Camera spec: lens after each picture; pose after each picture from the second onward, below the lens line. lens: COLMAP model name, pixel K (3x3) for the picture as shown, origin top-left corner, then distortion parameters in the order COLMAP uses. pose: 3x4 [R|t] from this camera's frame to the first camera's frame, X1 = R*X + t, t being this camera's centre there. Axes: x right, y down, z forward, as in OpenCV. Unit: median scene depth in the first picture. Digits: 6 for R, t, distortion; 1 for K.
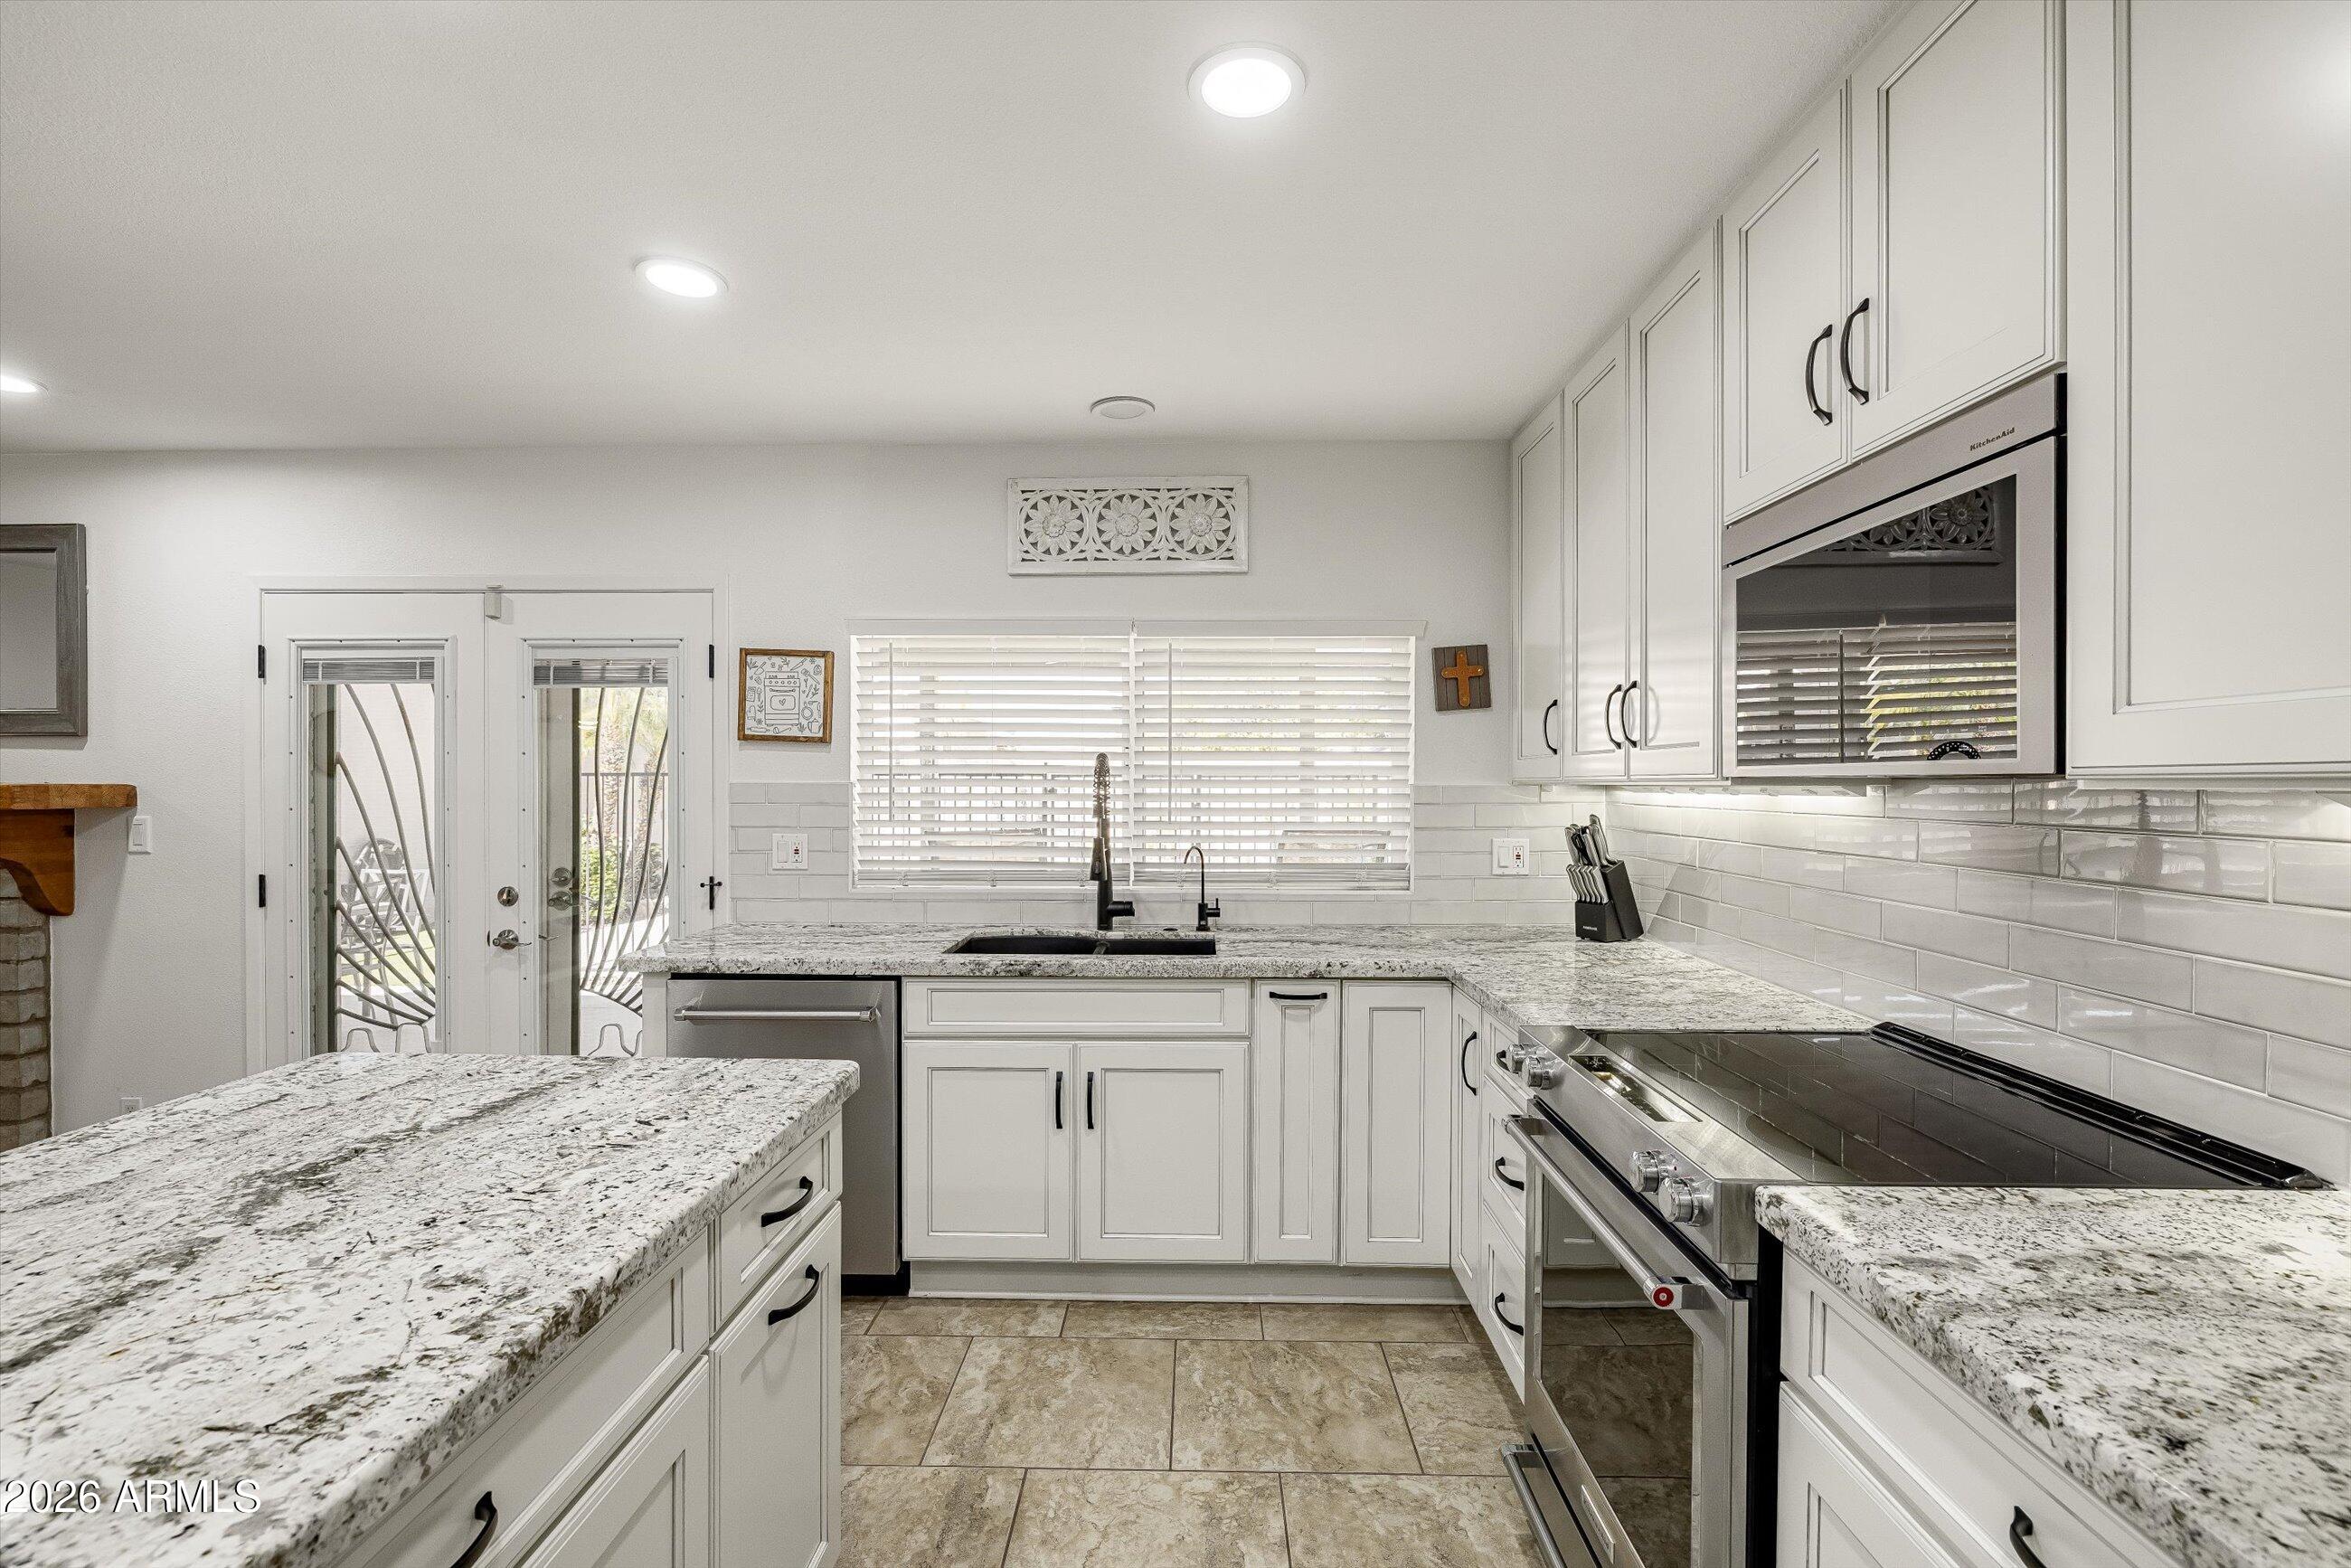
lens RADIAL K [[1051.5, 0, 1177.2], [0, 1051.5, 793.4], [0, 0, 1]] dist [0.000638, 0.001295]
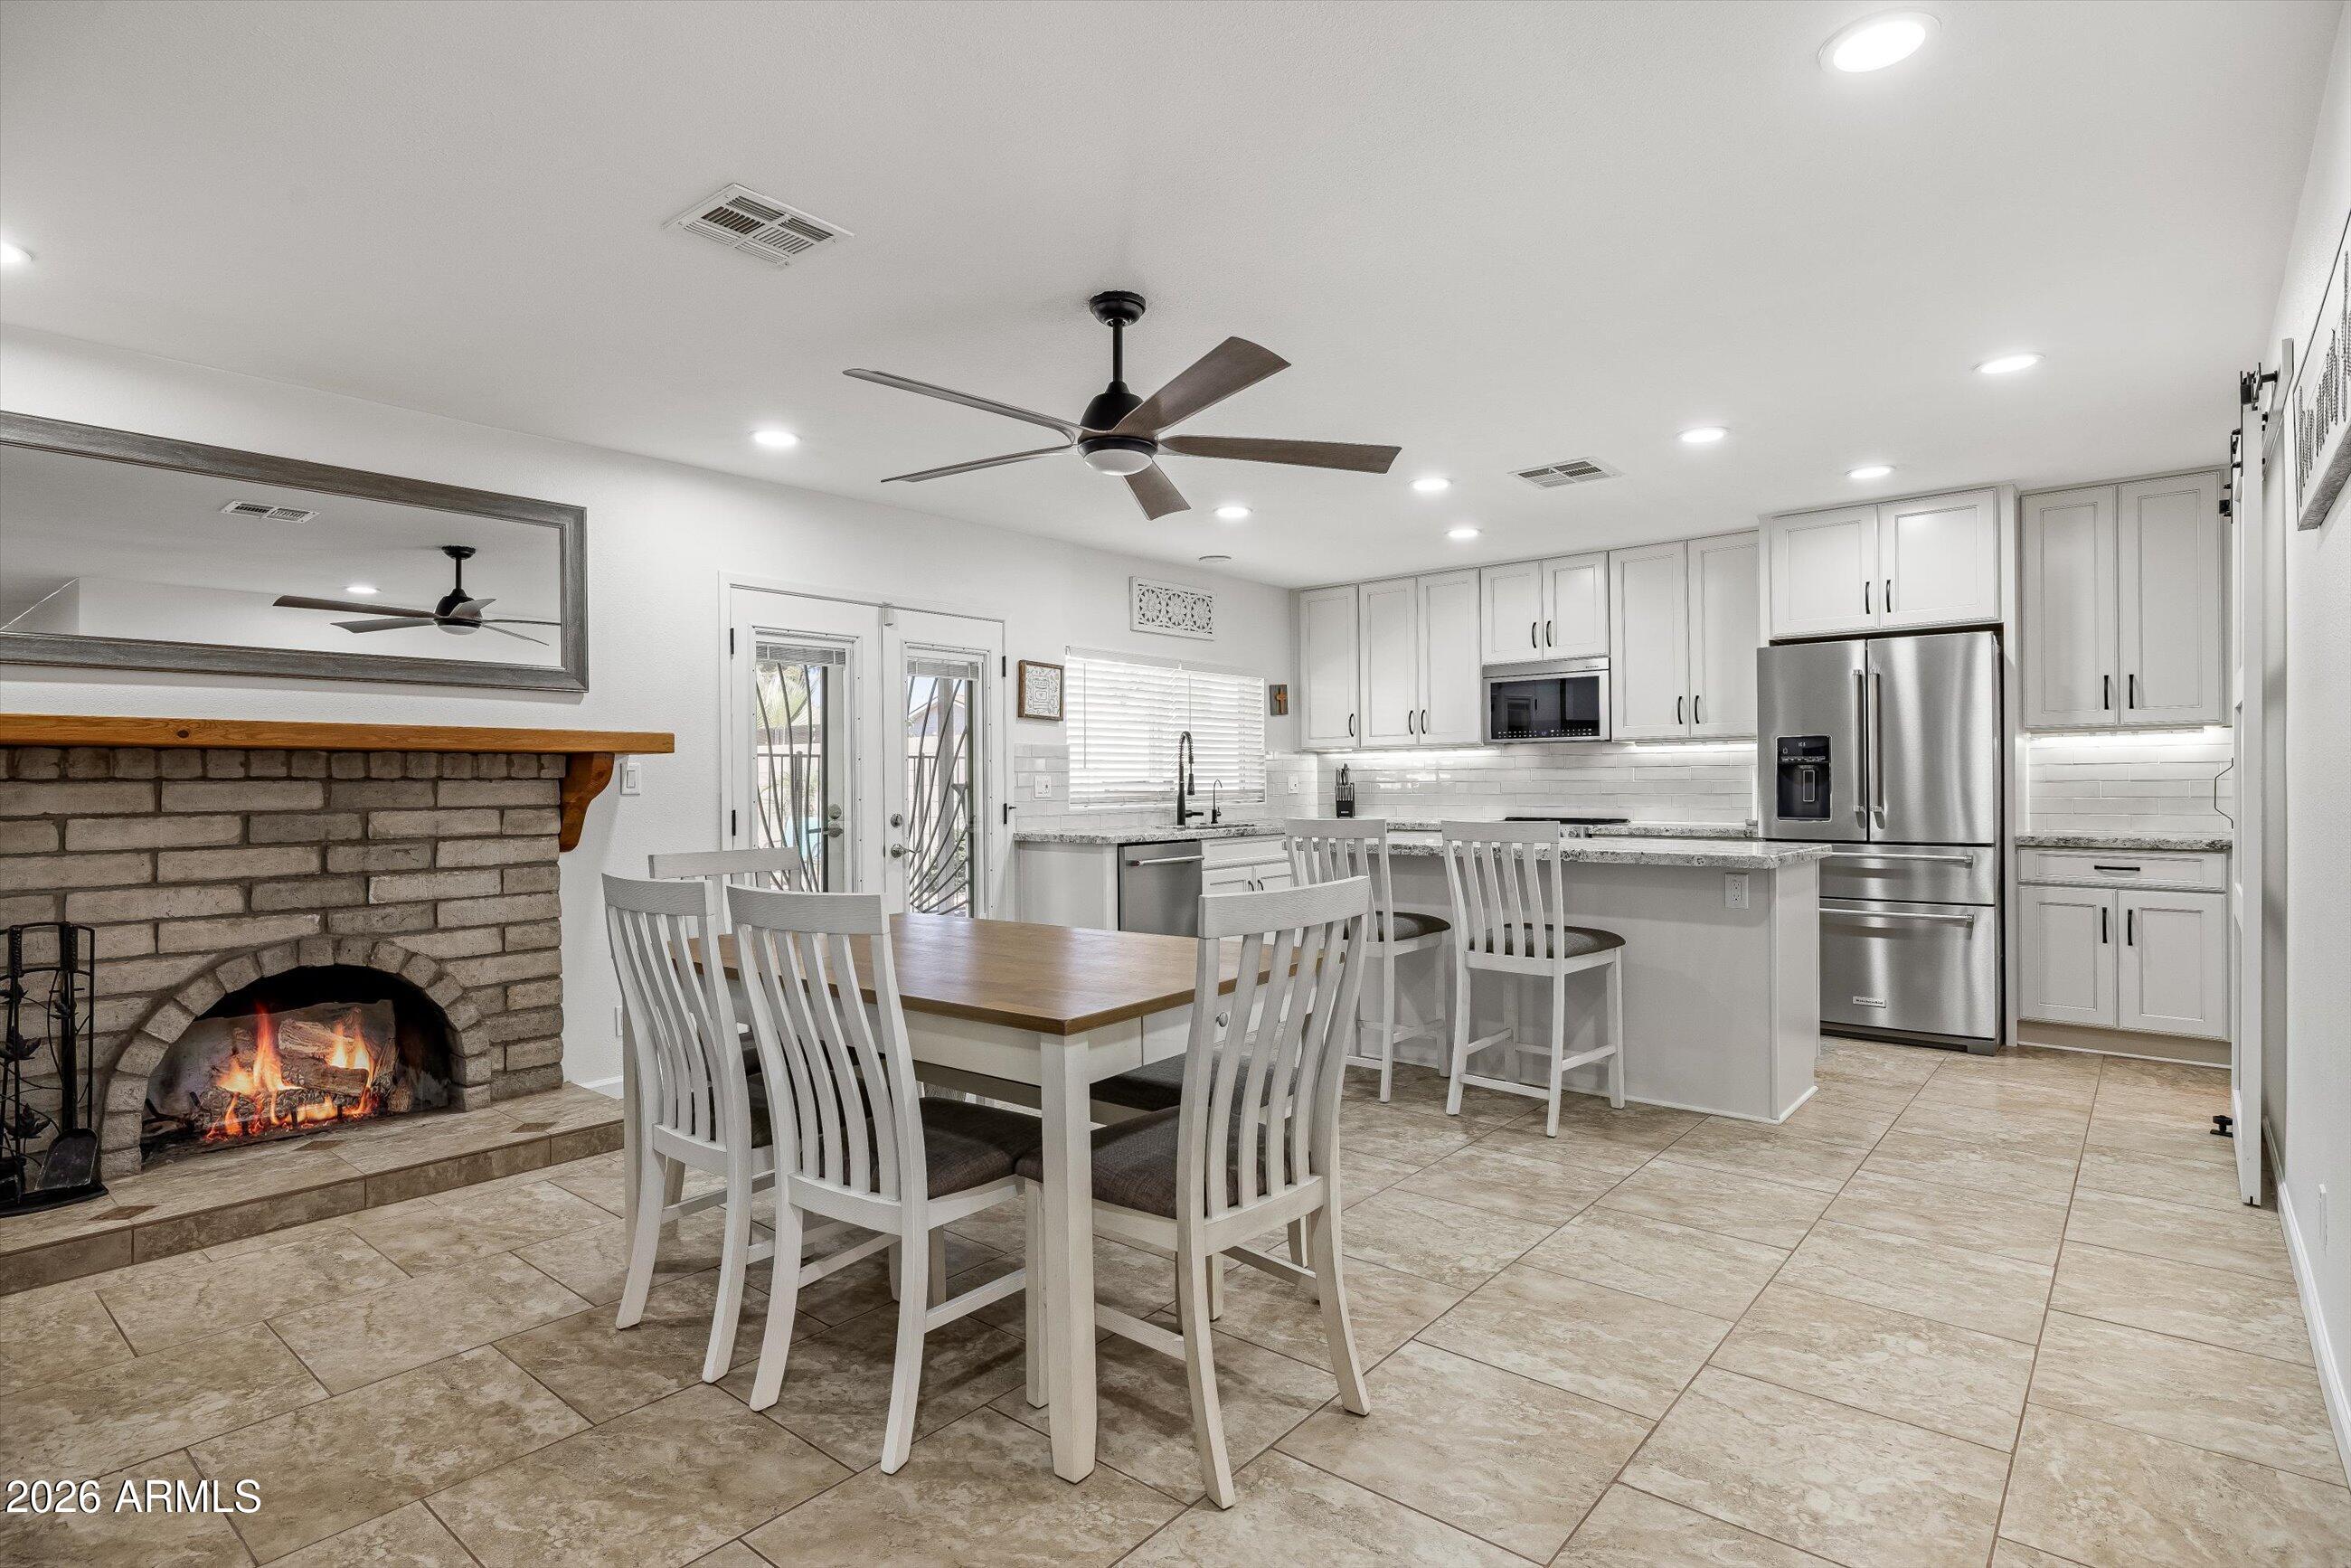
lens RADIAL K [[1178.5, 0, 1190.4], [0, 1178.5, 784.4], [0, 0, 1]] dist [-0.005383, 0.001054]
pose [[0.620095, -0.008289, 0.784483, -1.679151], [0.018817, 0.999814, -0.004309, 0.064458], [-0.784301, 0.017434, 0.620135, -0.312095]]
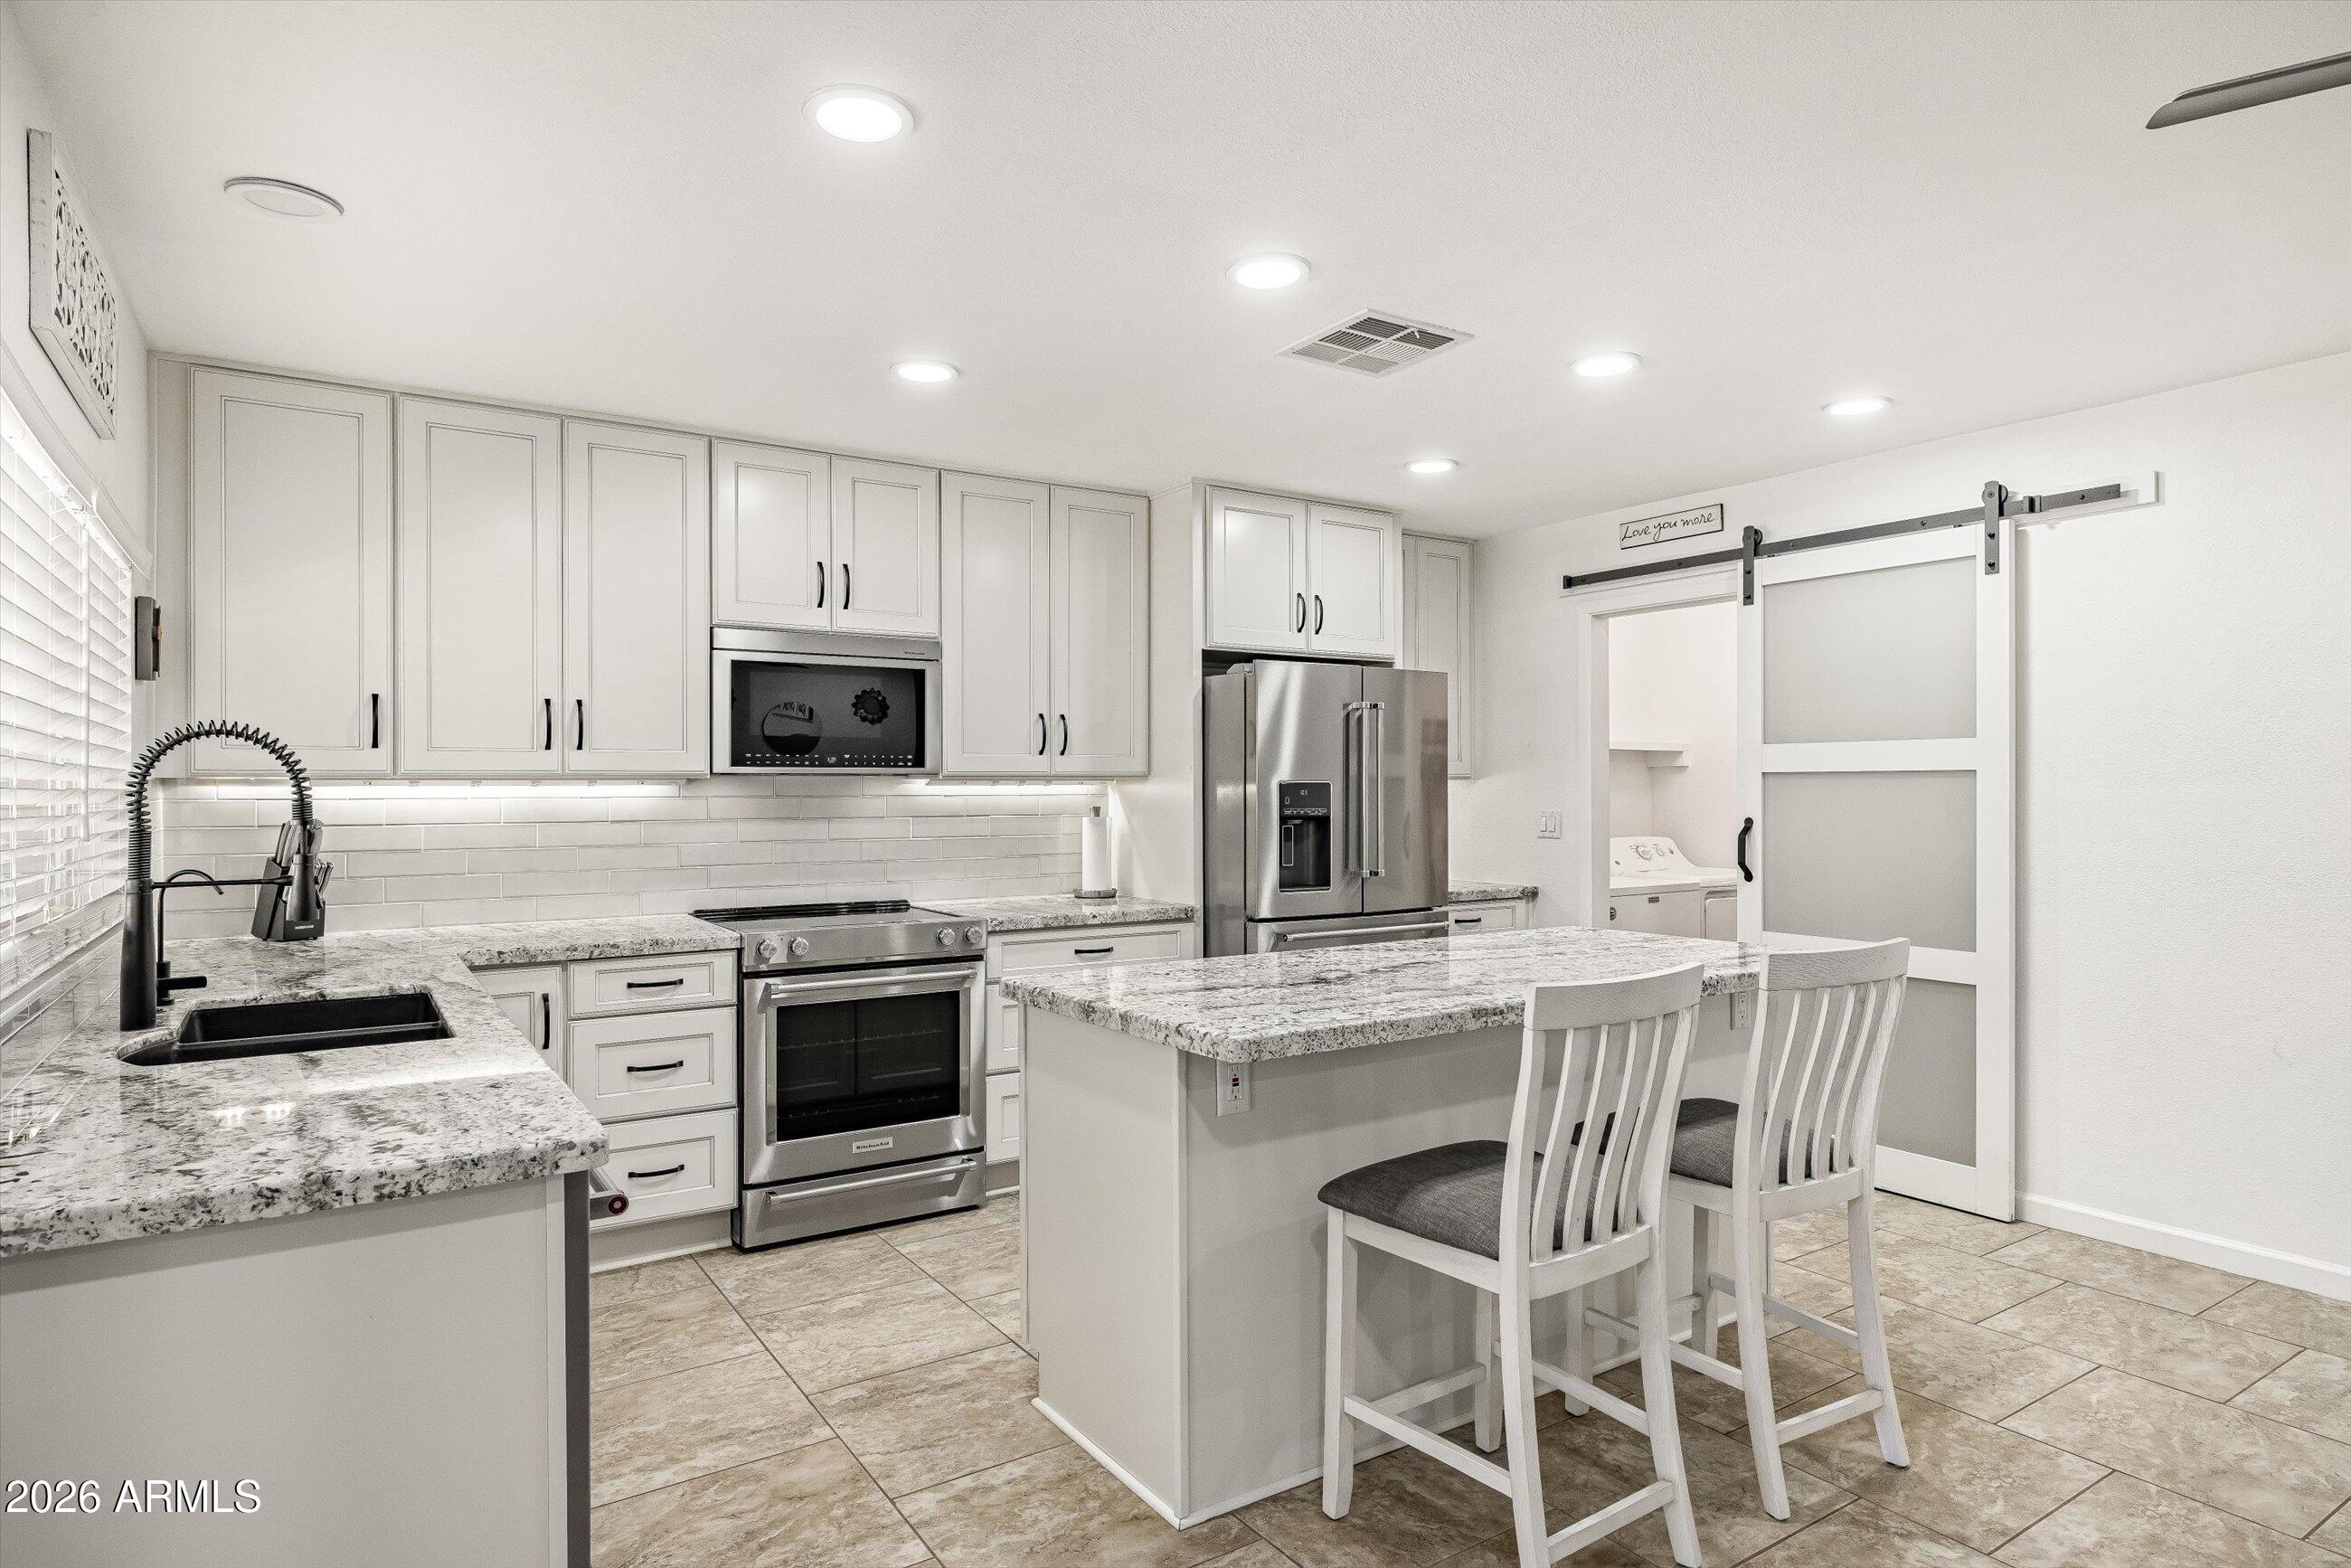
lens RADIAL K [[1297.7, 0, 1162.6], [0, 1297.7, 791.3], [0, 0, 1]] dist [-0.000661, -0.000454]
pose [[-0.560709, -0.001715, 0.828011, -0.940961], [0.013328, 0.999850, 0.011096, 0.000009], [-0.827906, 0.017258, -0.560602, 0.920268]]
